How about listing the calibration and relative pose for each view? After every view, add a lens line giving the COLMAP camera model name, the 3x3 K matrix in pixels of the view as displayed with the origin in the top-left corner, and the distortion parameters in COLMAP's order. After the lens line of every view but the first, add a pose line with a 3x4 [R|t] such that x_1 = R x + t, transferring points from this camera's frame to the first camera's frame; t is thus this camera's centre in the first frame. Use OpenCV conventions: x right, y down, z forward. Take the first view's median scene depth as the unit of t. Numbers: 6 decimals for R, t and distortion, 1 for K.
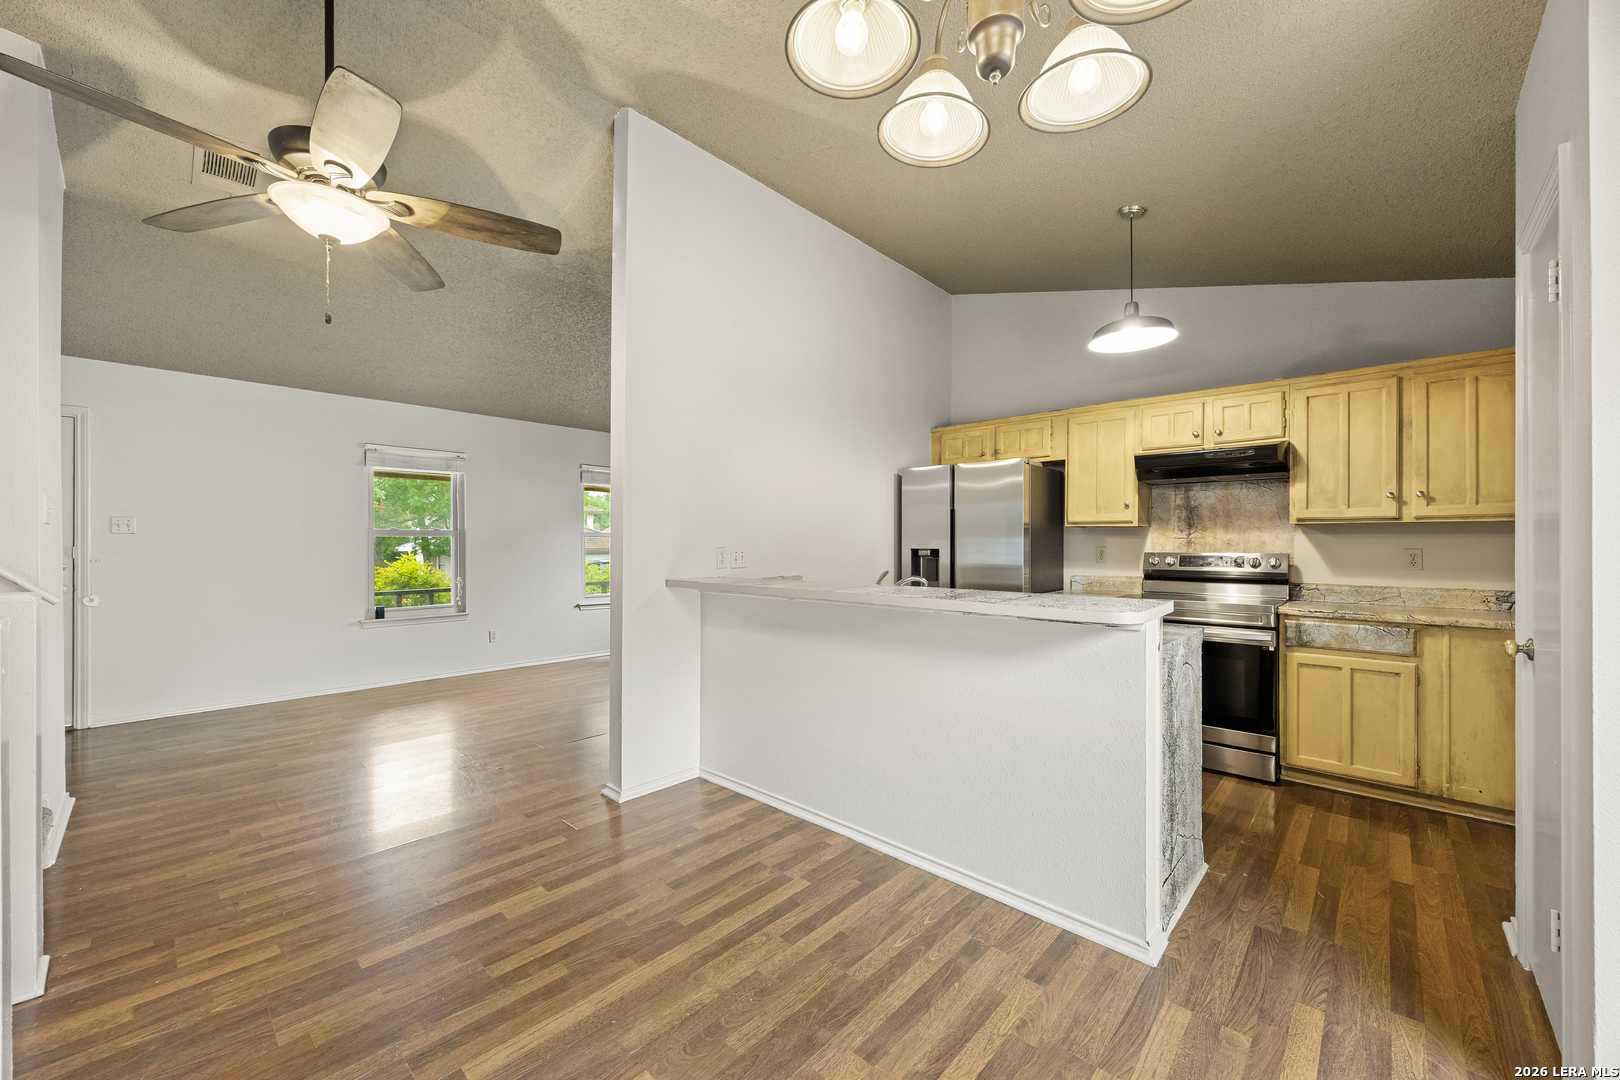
lens RADIAL K [[621.5, 0, 810.1], [0, 621.5, 544.5], [0, 0, 1]] dist [-0.001837, -0.000303]
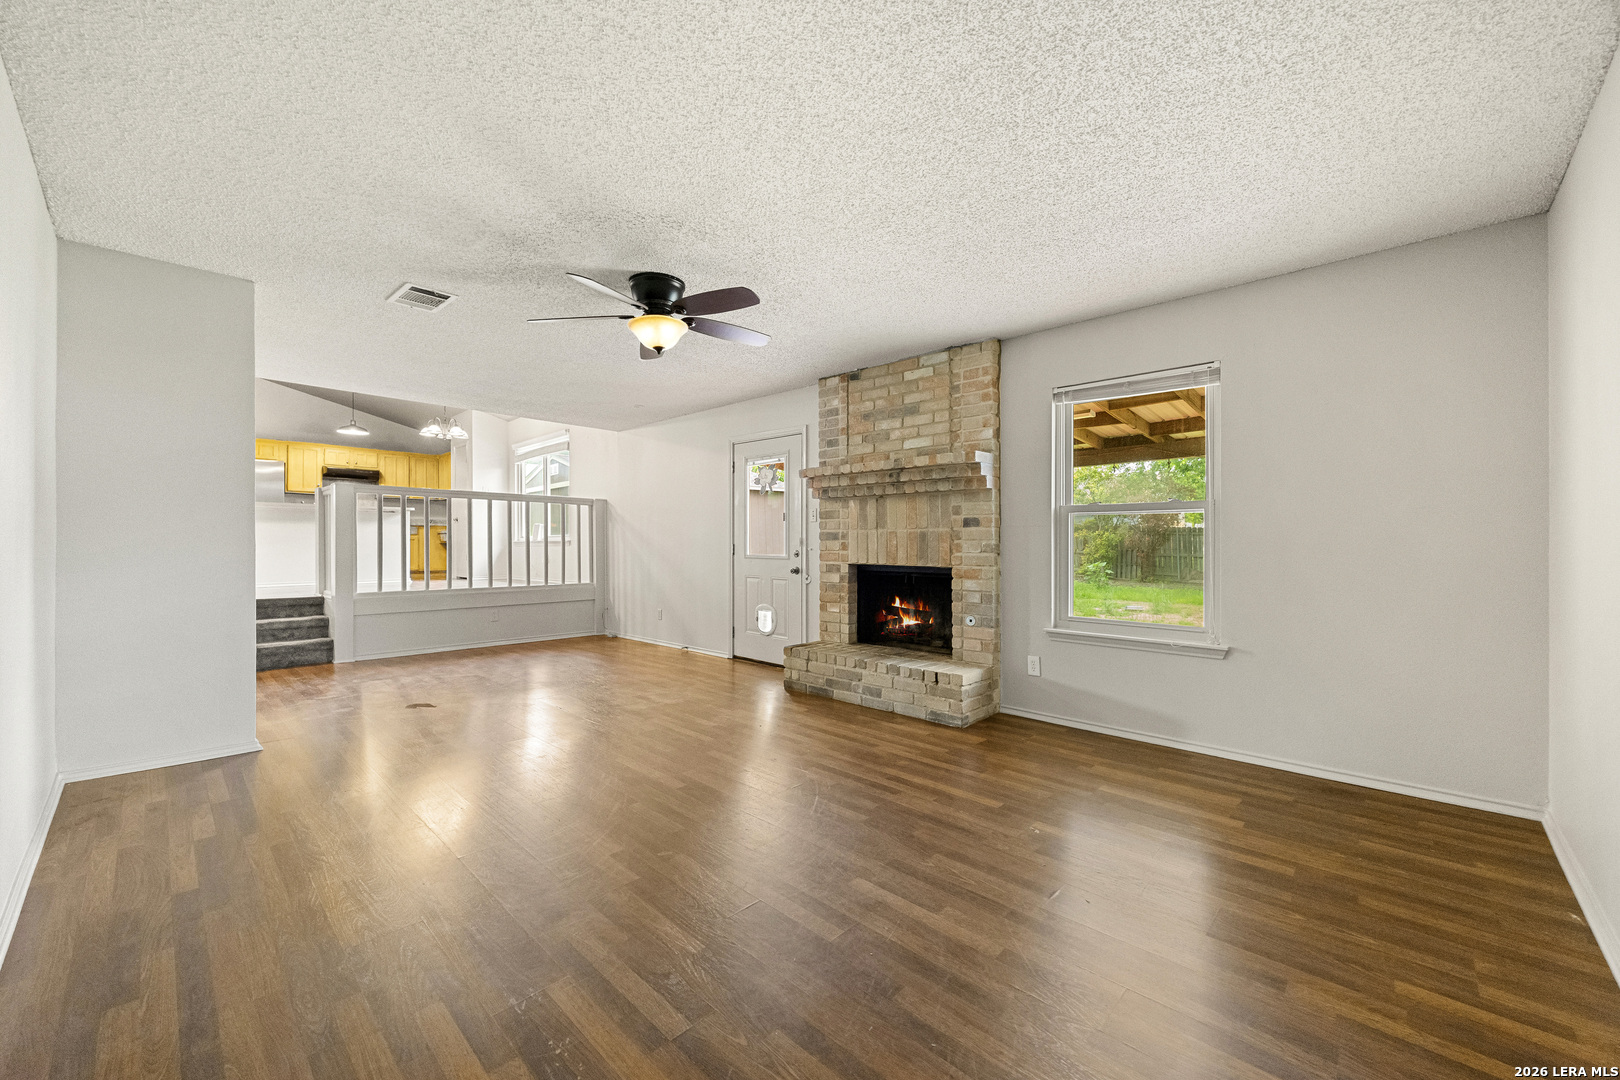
lens RADIAL K [[626.0, 0, 803.4], [0, 626.0, 538.8], [0, 0, 1]] dist [0.000482, 0.000007]
pose [[0.020904, -0.000382, 0.999781, -2.399110], [0.008171, 0.999967, 0.000212, 0.200161], [-0.999748, 0.008164, 0.020906, -1.222740]]
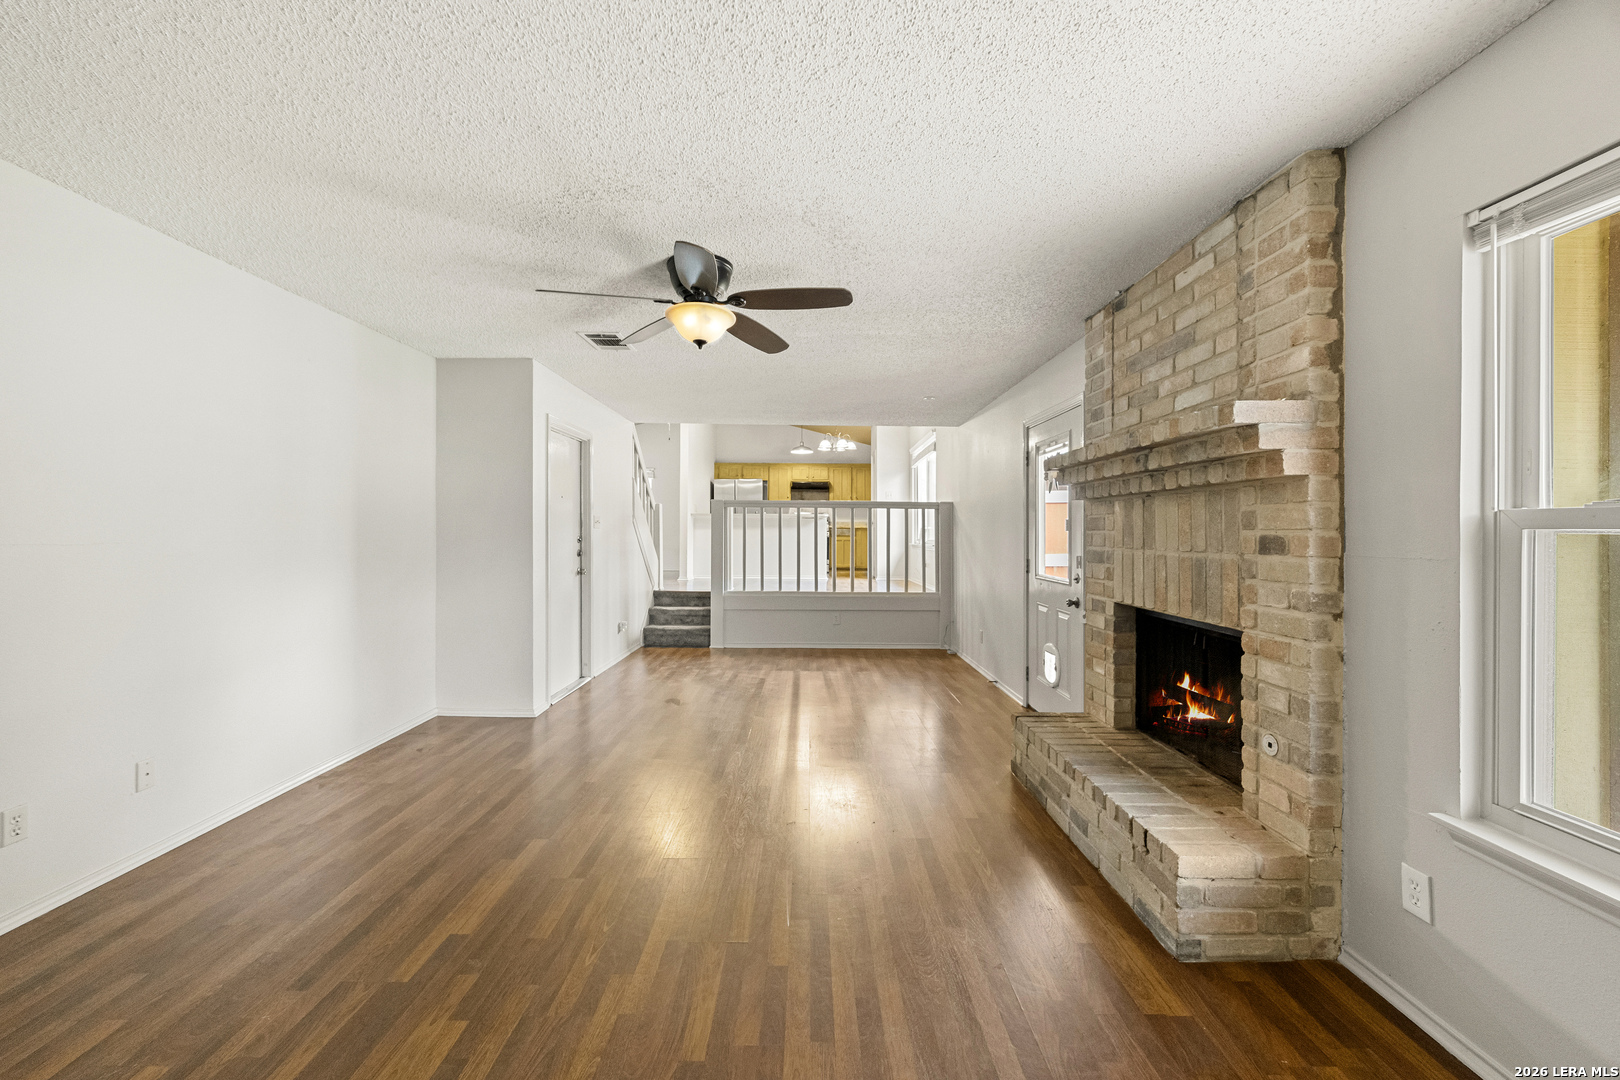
lens RADIAL K [[626.3, 0, 806.4], [0, 626.3, 531.8], [0, 0, 1]] dist [-0.002405, 0.000051]
pose [[0.735479, -0.003154, 0.677540, -1.892613], [0.009403, 0.999940, -0.005552, 0.156077], [-0.677482, 0.010454, 0.735465, -1.675238]]
